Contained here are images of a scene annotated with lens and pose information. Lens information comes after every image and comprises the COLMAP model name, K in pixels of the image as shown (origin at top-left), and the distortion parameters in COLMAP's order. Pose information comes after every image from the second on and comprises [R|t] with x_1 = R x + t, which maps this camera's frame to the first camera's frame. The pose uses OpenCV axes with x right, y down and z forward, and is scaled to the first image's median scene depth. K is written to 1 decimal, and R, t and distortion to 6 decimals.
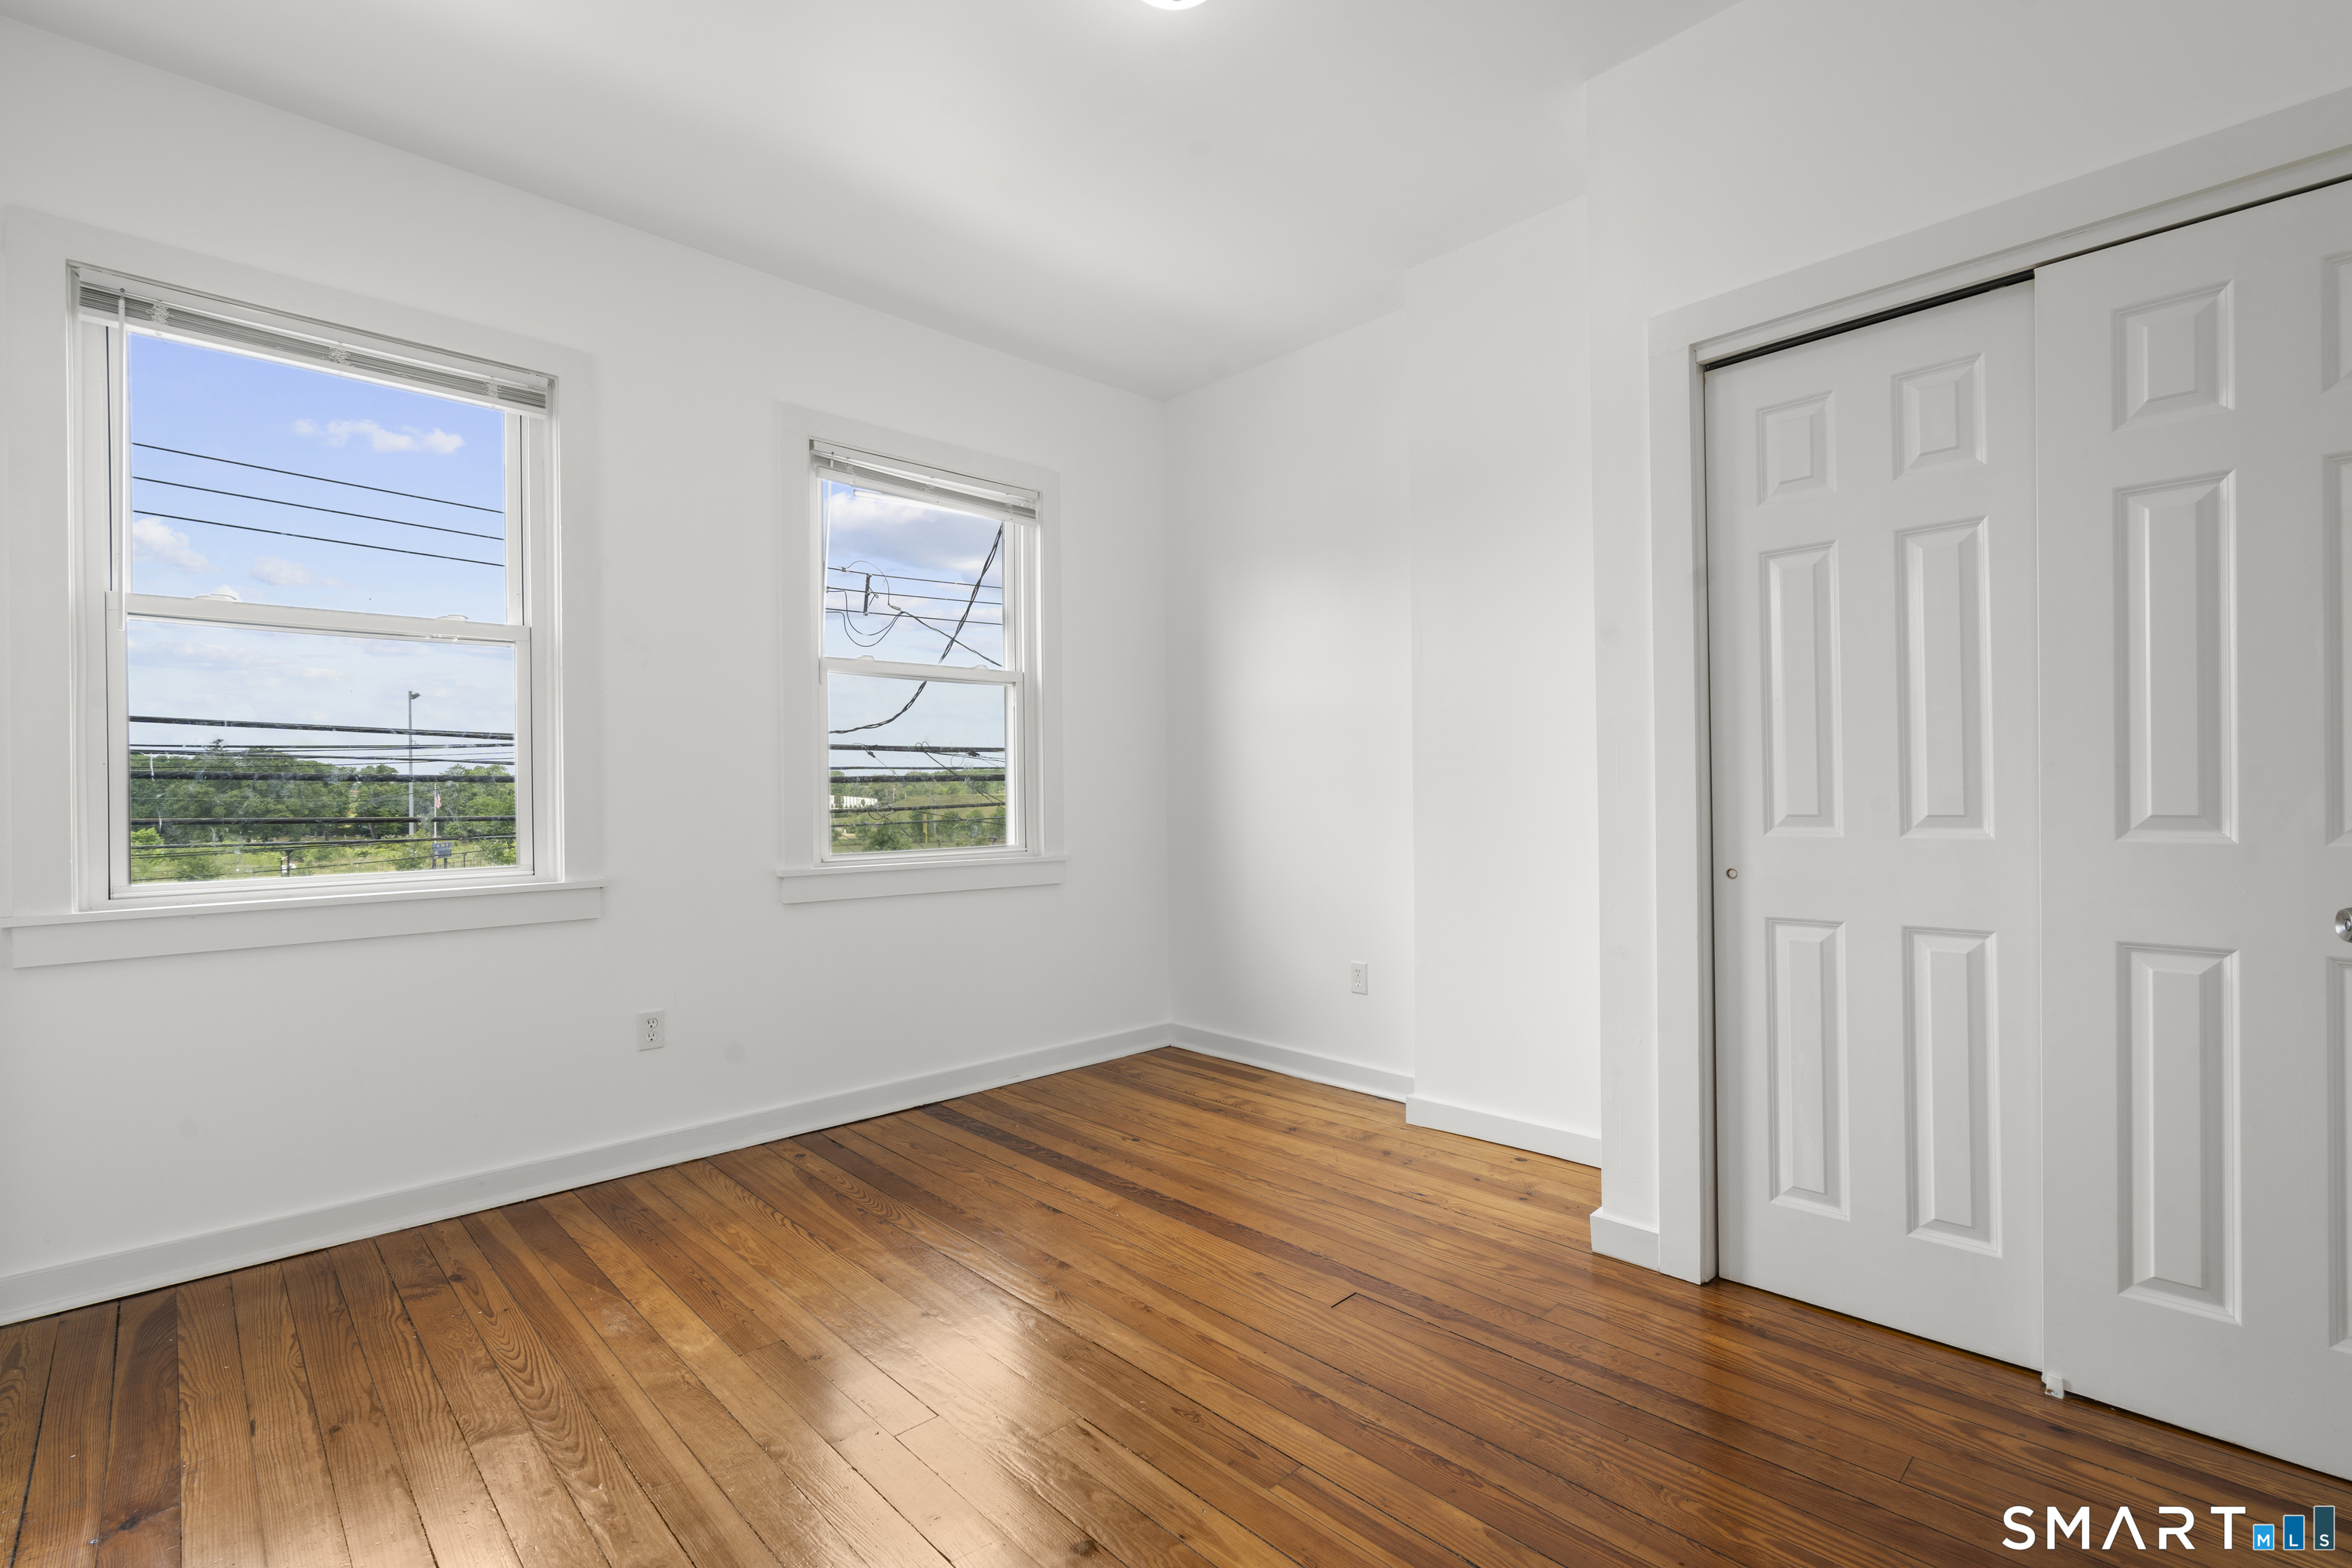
lens RADIAL K [[1054.6, 0, 1169.4], [0, 1054.6, 787.4], [0, 0, 1]] dist [-0.012602, 0.006520]
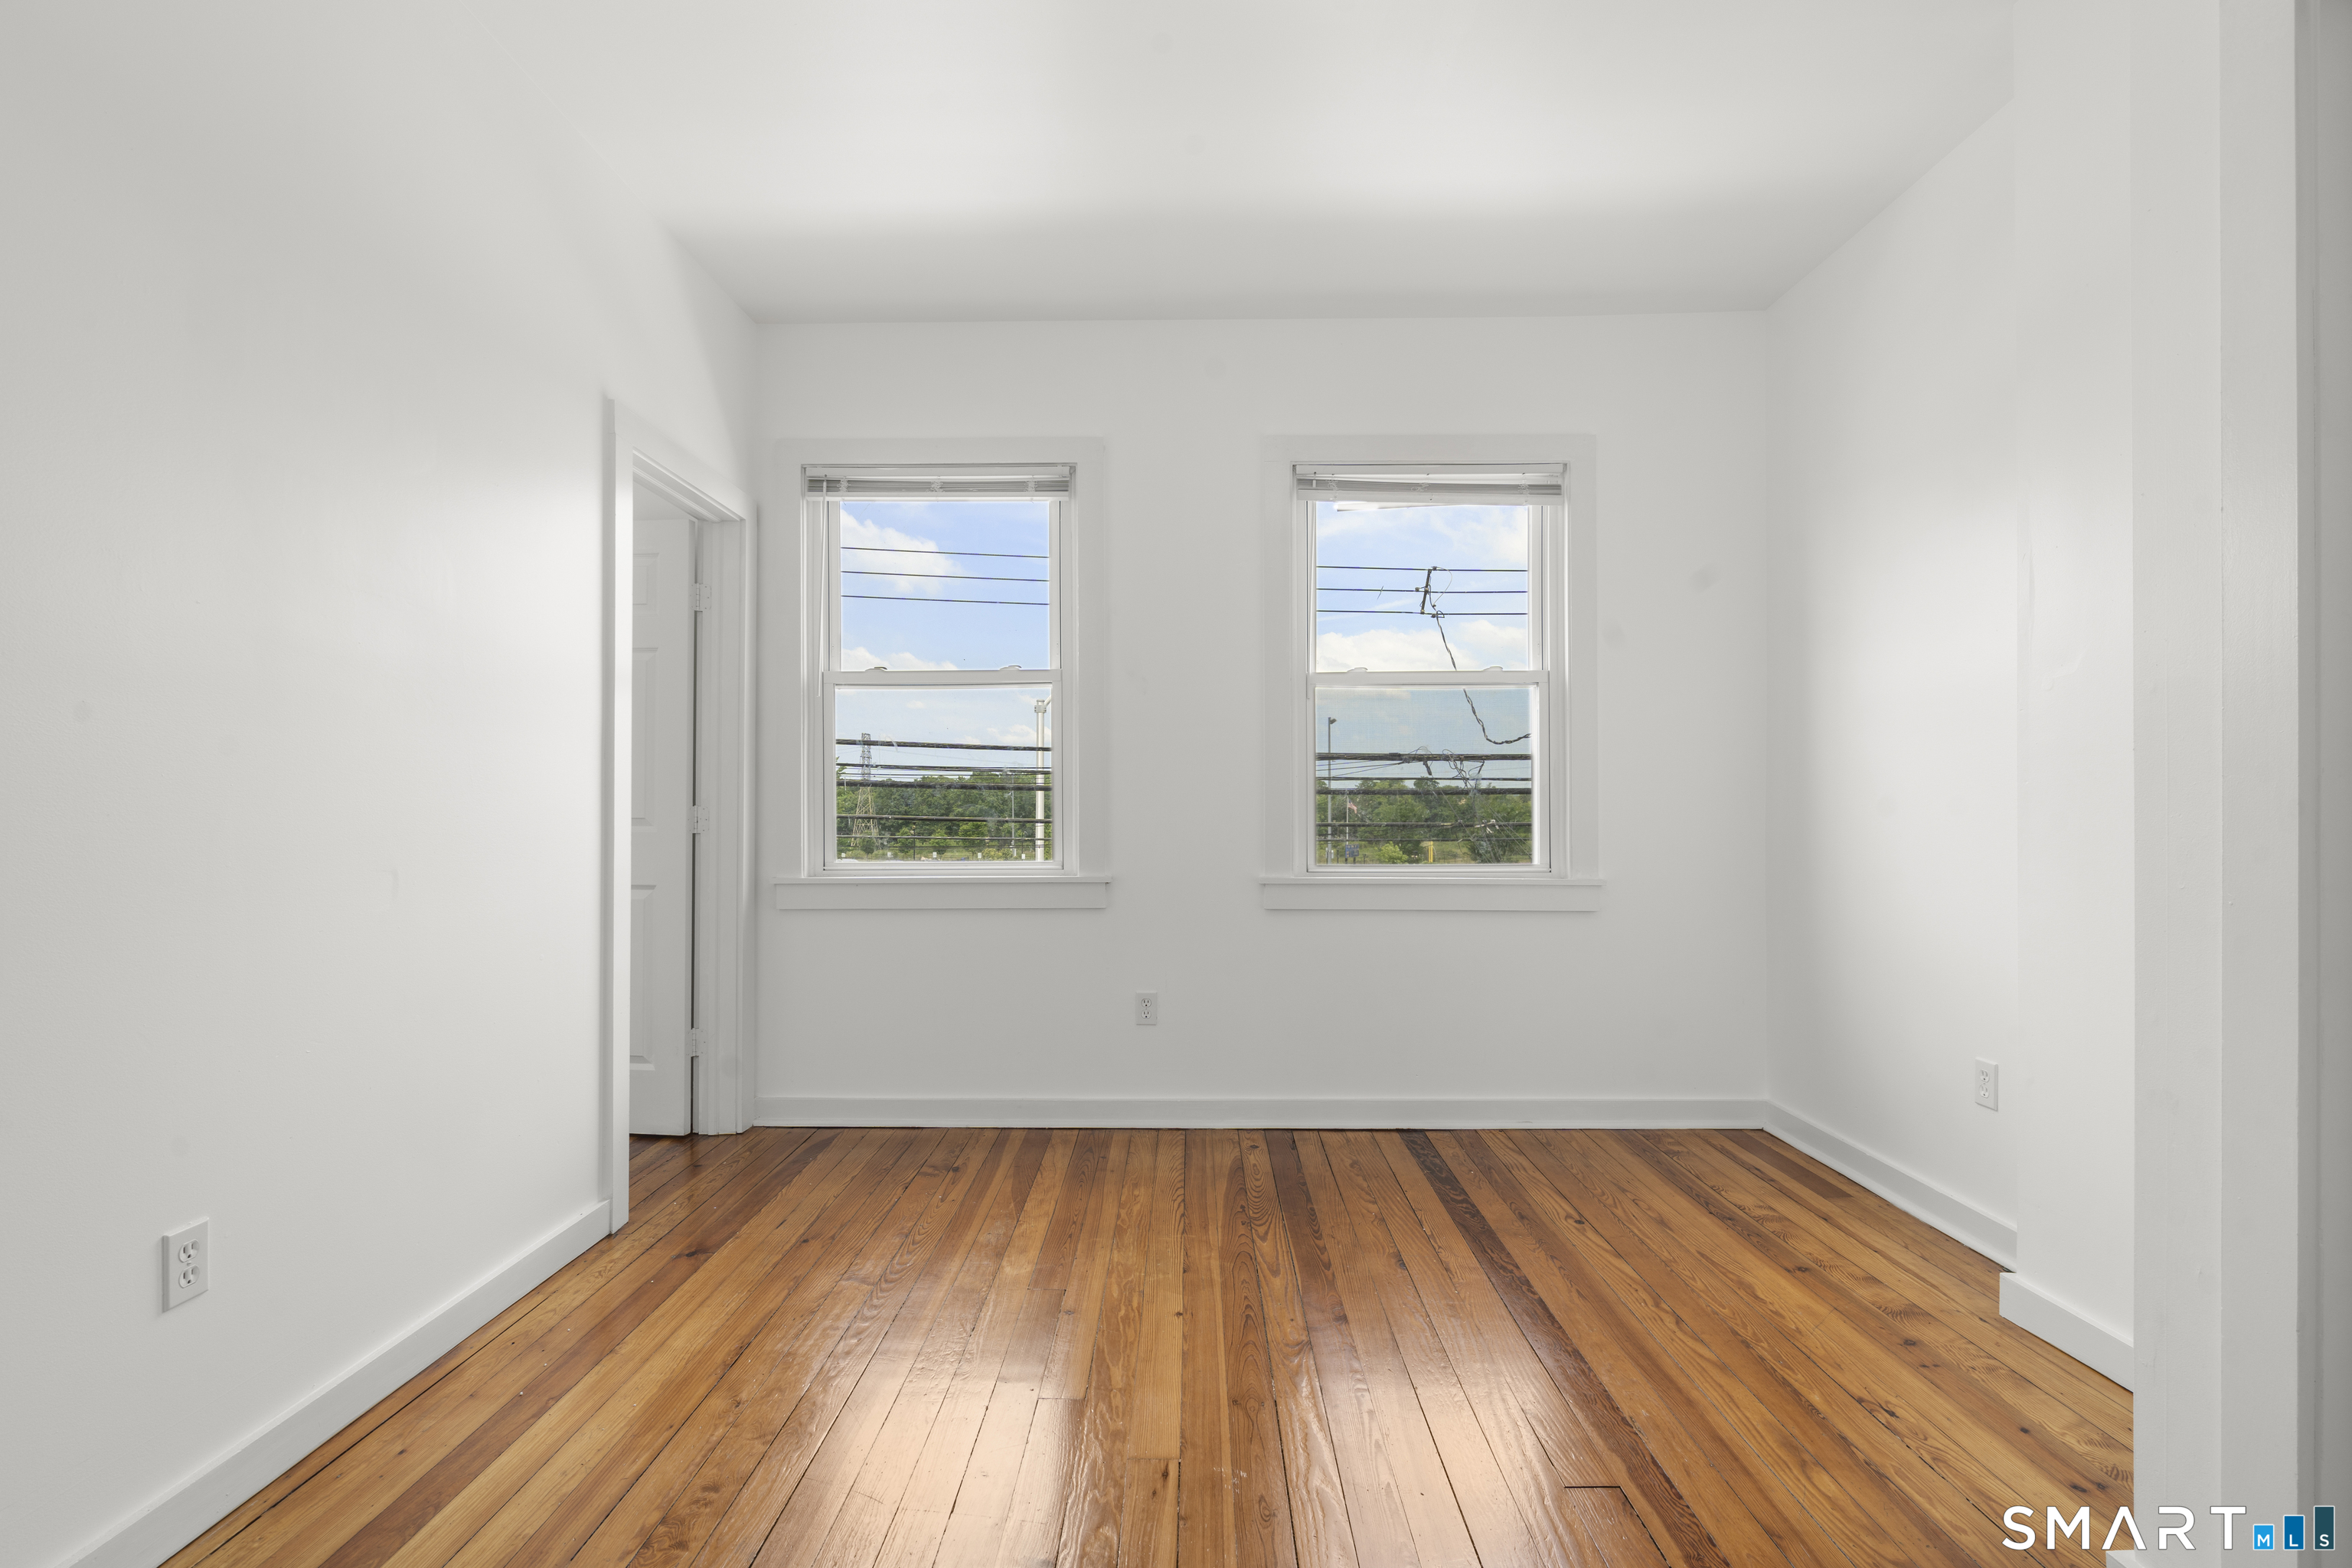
lens RADIAL K [[1066.6, 0, 1182.4], [0, 1066.6, 803.4], [0, 0, 1]] dist [-0.013112, 0.007856]
pose [[0.711159, 0.005832, -0.703007, 0.359637], [-0.003268, 0.999982, 0.004990, -0.001093], [0.703023, -0.001251, 0.711166, 0.191494]]
